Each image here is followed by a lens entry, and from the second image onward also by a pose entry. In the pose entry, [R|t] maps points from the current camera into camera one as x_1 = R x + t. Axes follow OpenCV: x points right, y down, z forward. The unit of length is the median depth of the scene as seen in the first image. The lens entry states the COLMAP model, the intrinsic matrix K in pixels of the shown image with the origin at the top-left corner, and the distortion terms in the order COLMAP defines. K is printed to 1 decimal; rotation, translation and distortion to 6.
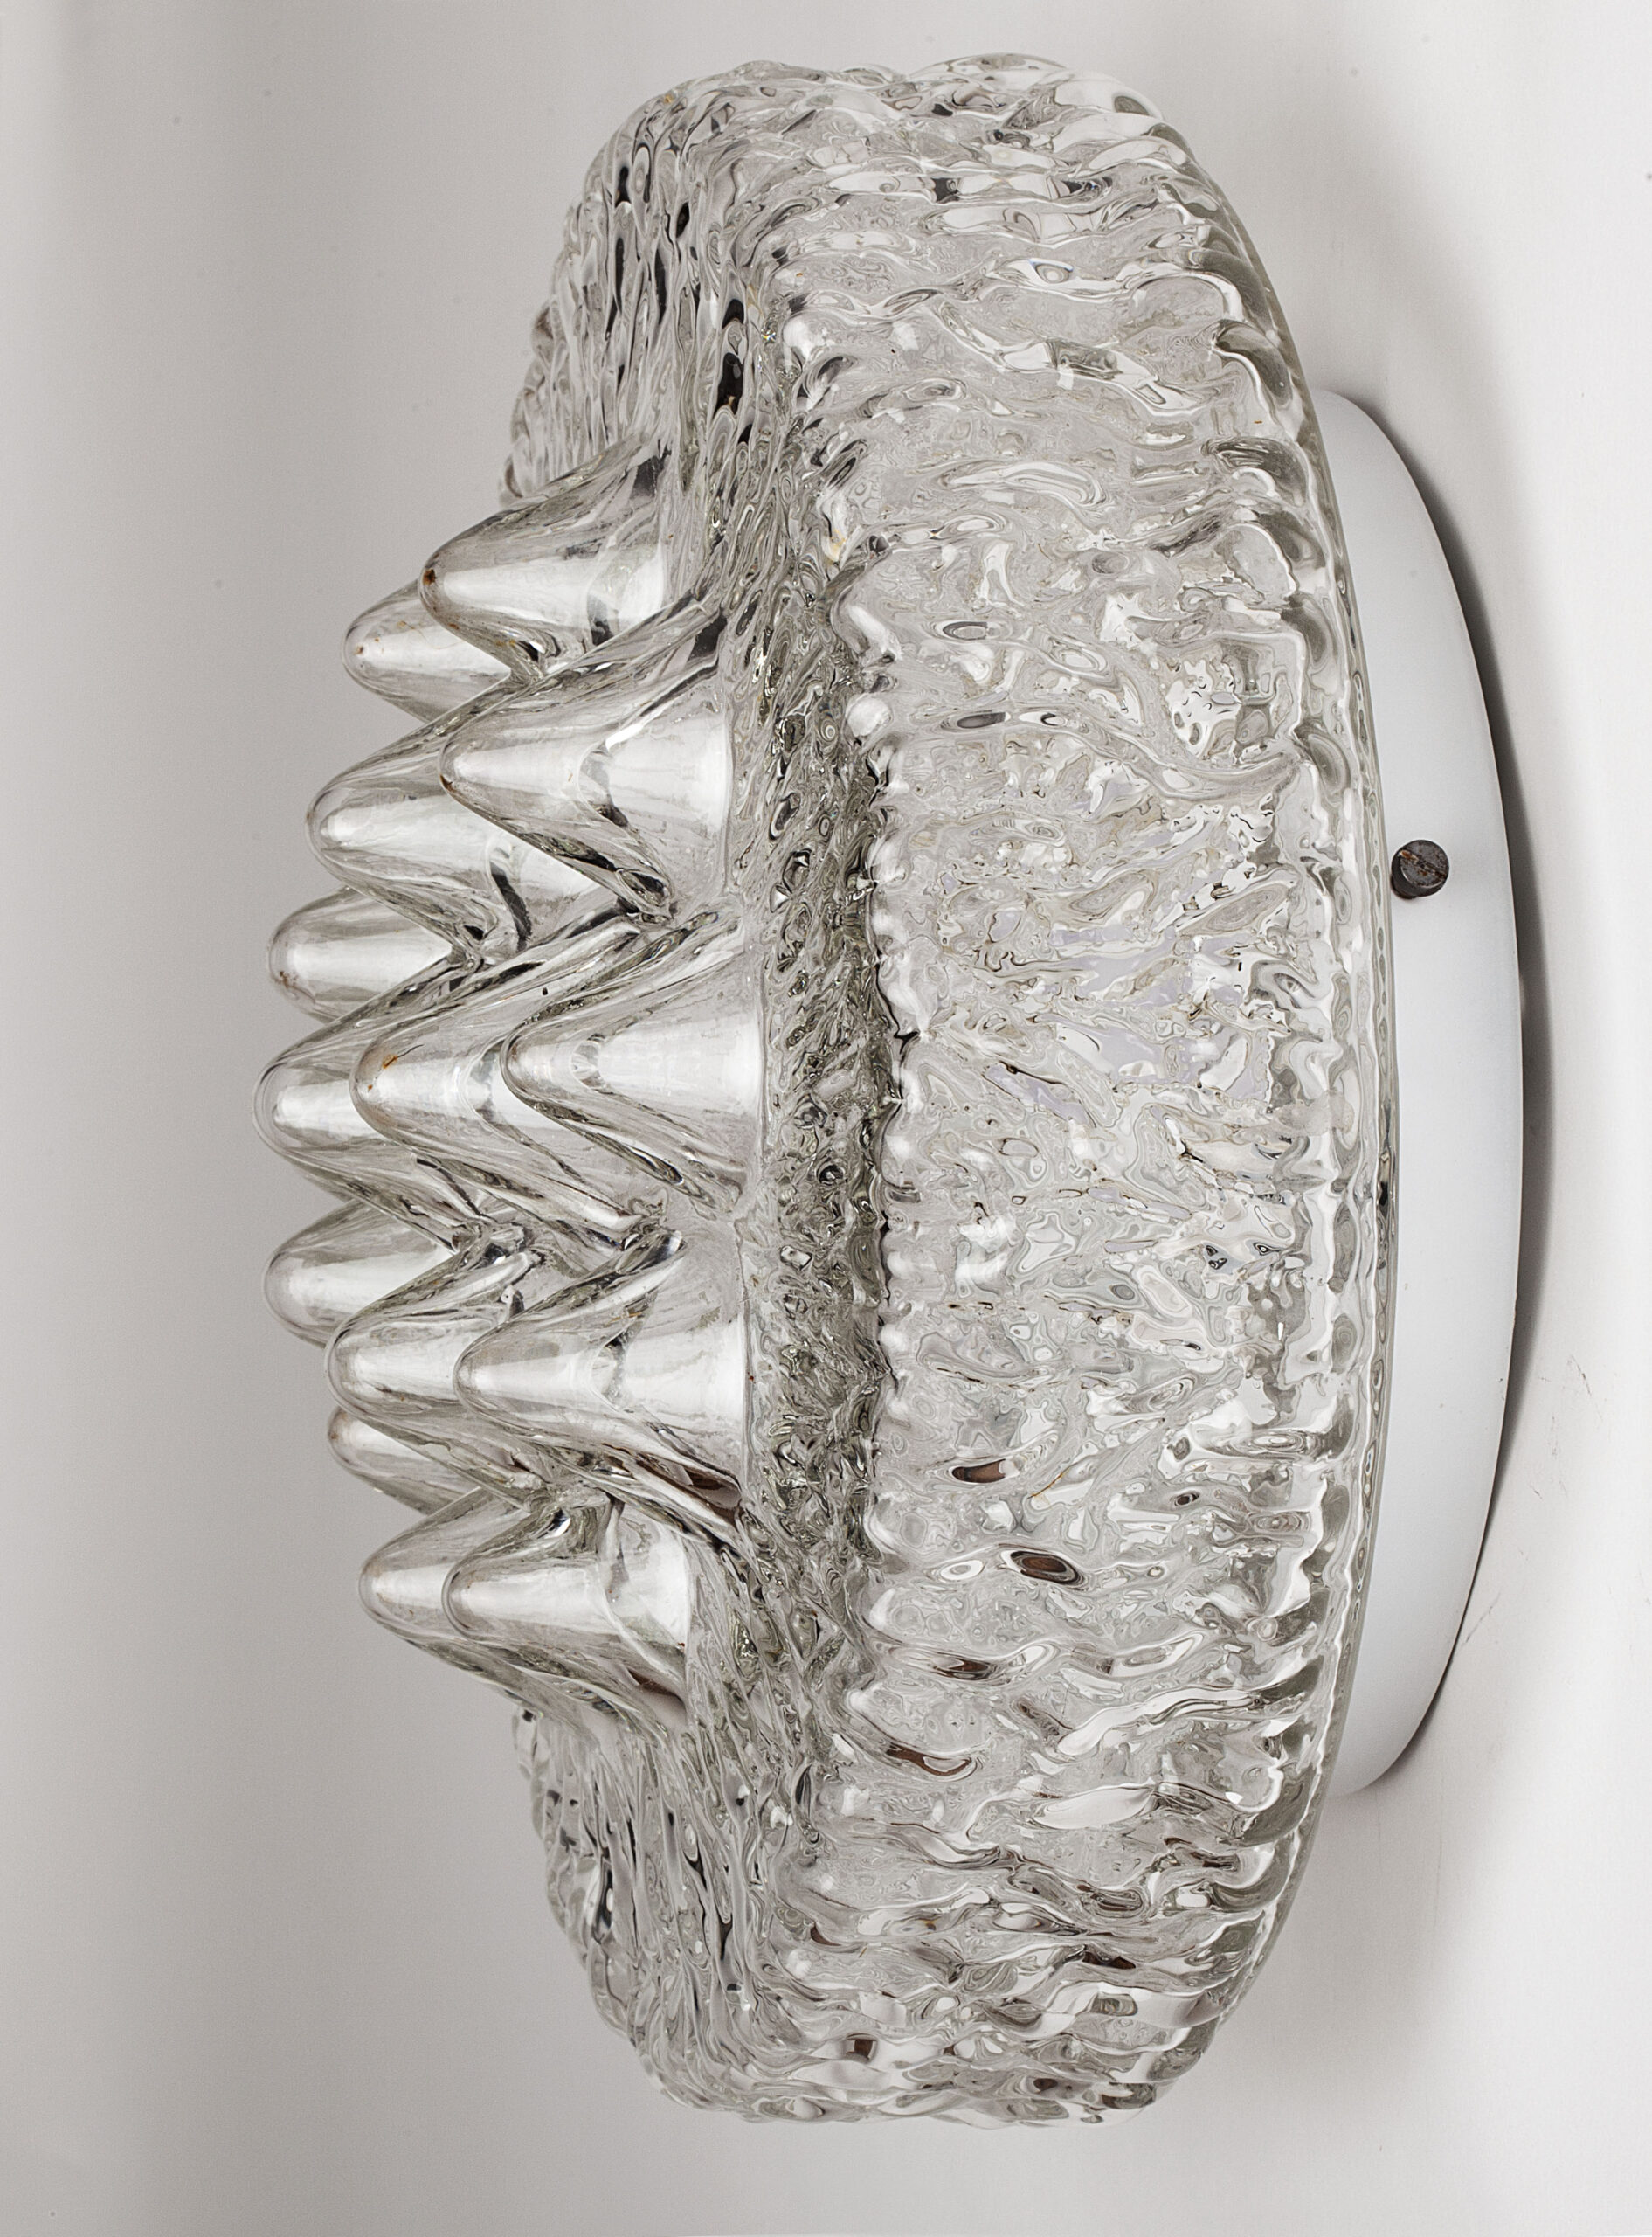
lens RADIAL K [[6623.7, 0, 826.0], [0, 6623.7, 1118.5], [0, 0, 1]] dist [-0.019202, 2.017493]
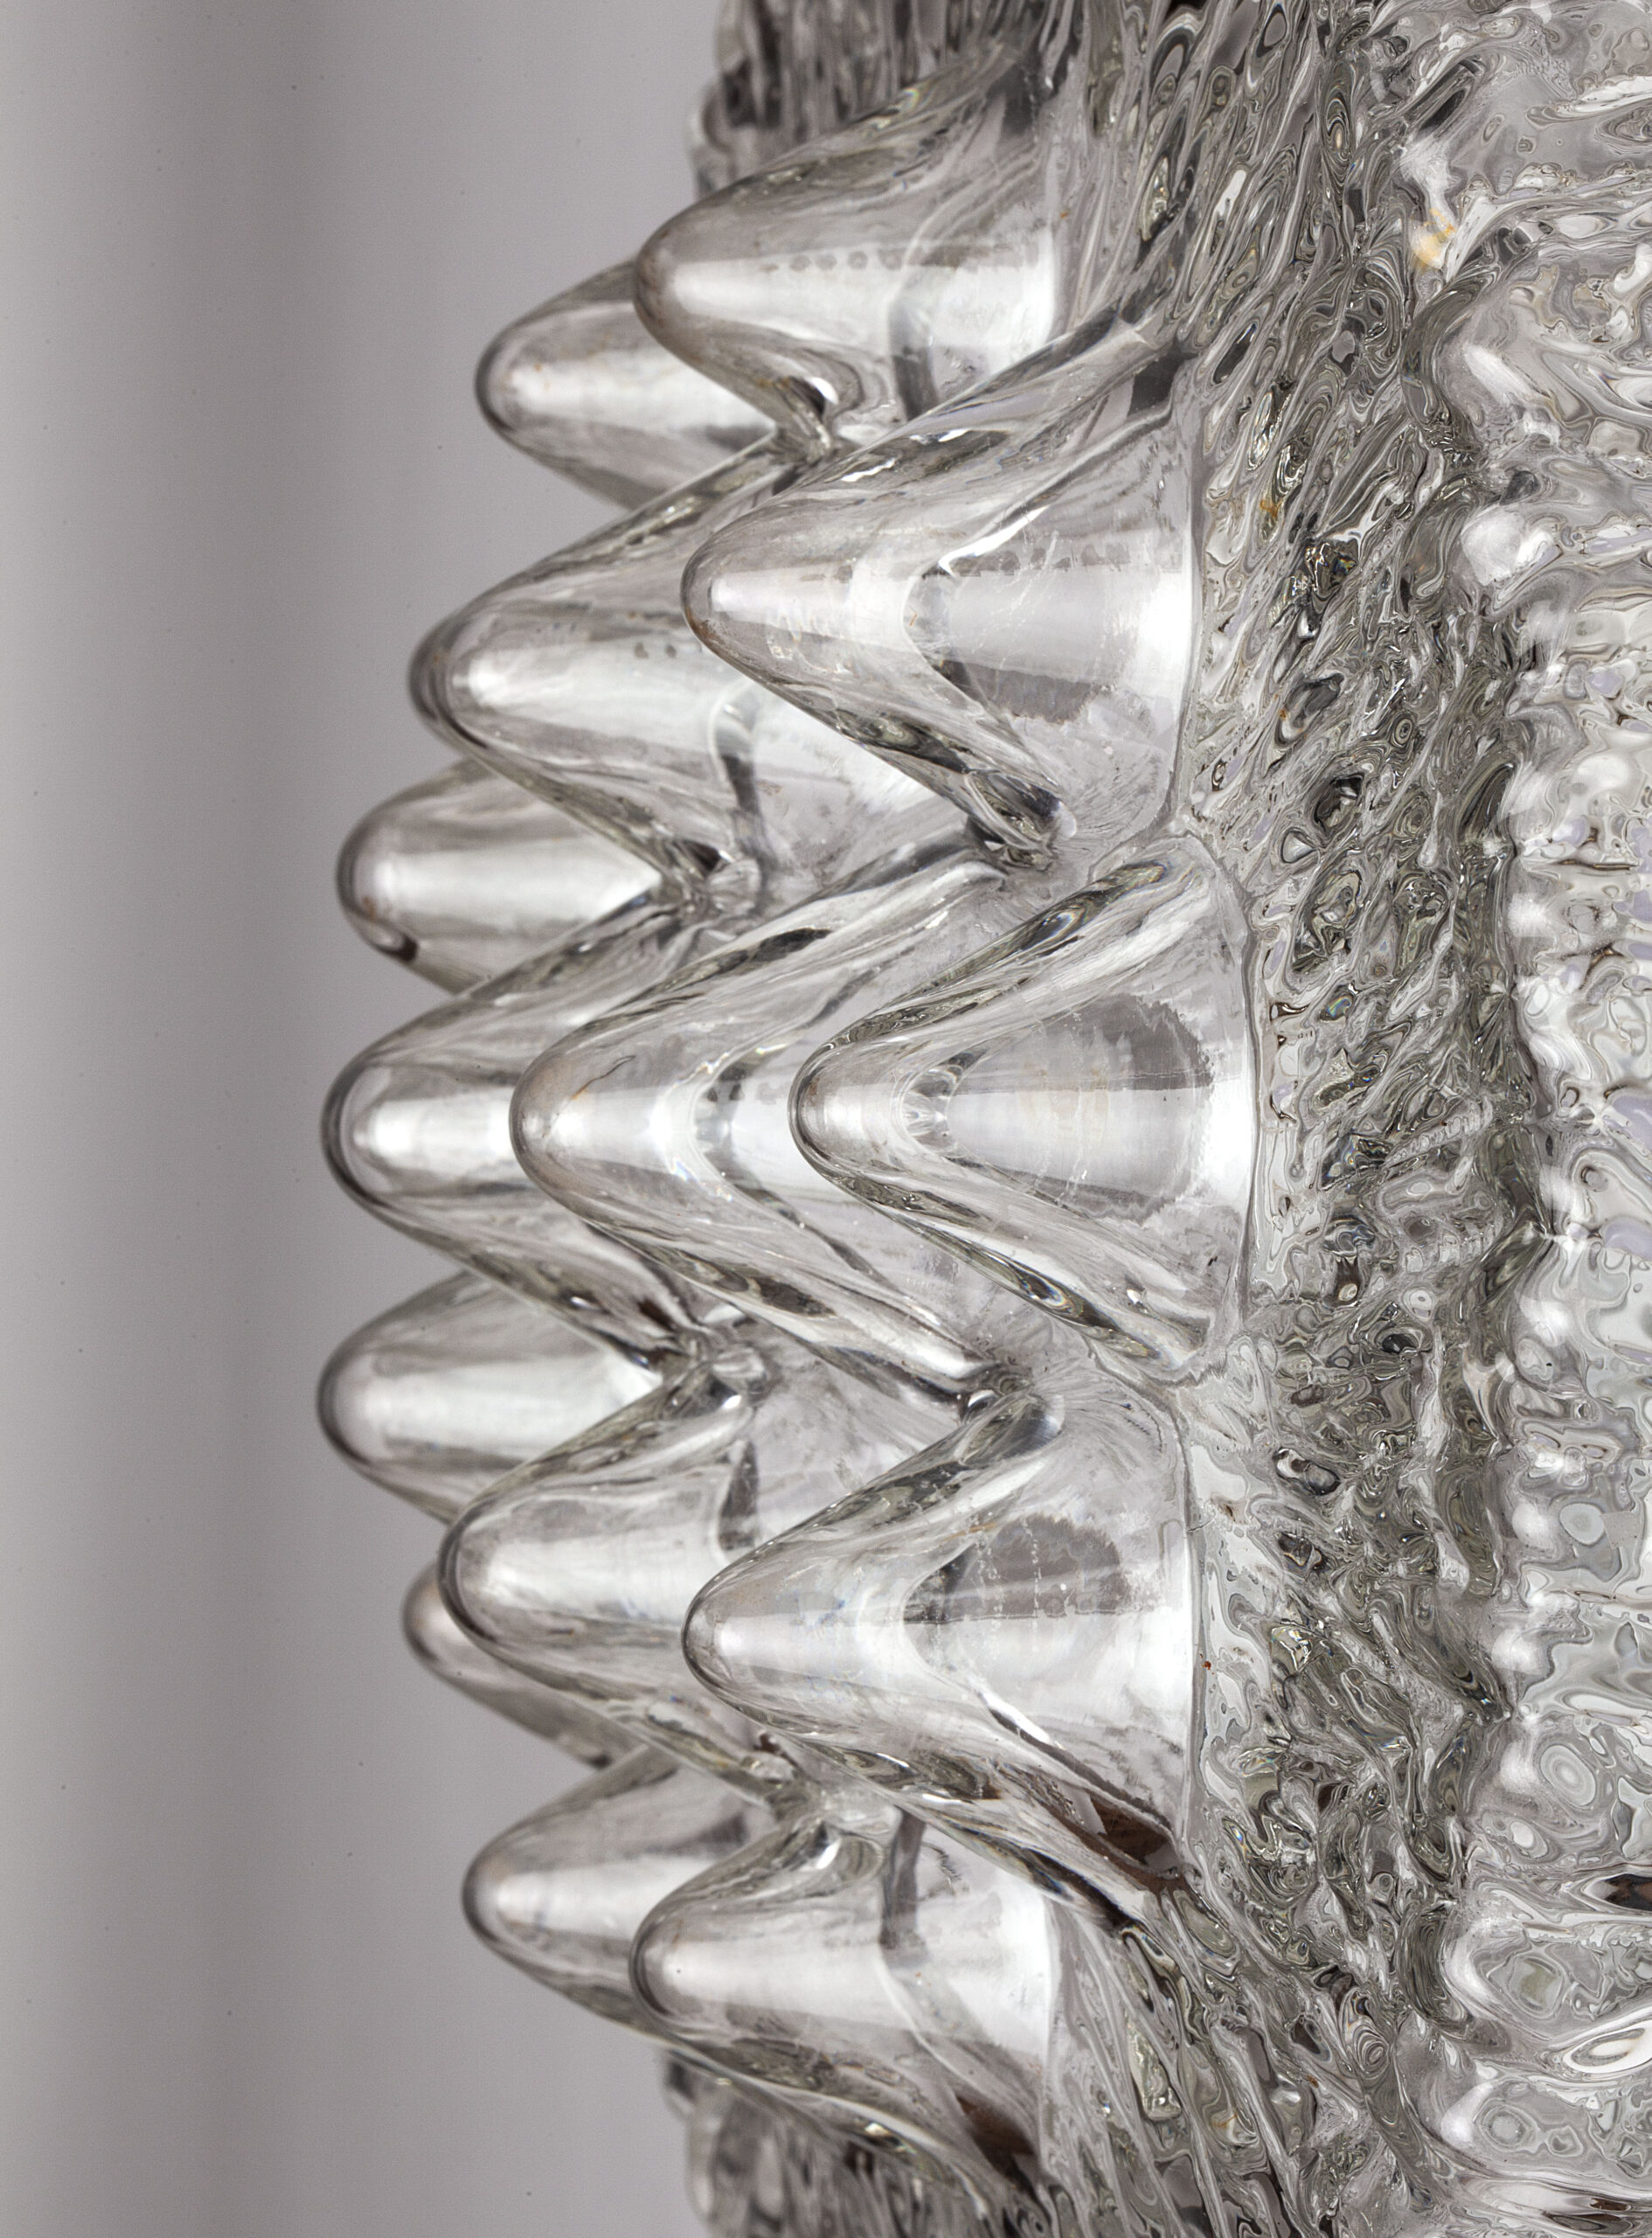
lens RADIAL K [[6627.0, 0, 826.0], [0, 6627.0, 1119.0], [0, 0, 1]] dist [-0.019202, 2.017493]
pose [[0.998851, 0.031223, 0.036367, -0.065621], [-0.032830, 0.998472, 0.044443, -0.032882], [-0.034924, -0.045585, 0.998350, 0.407994]]
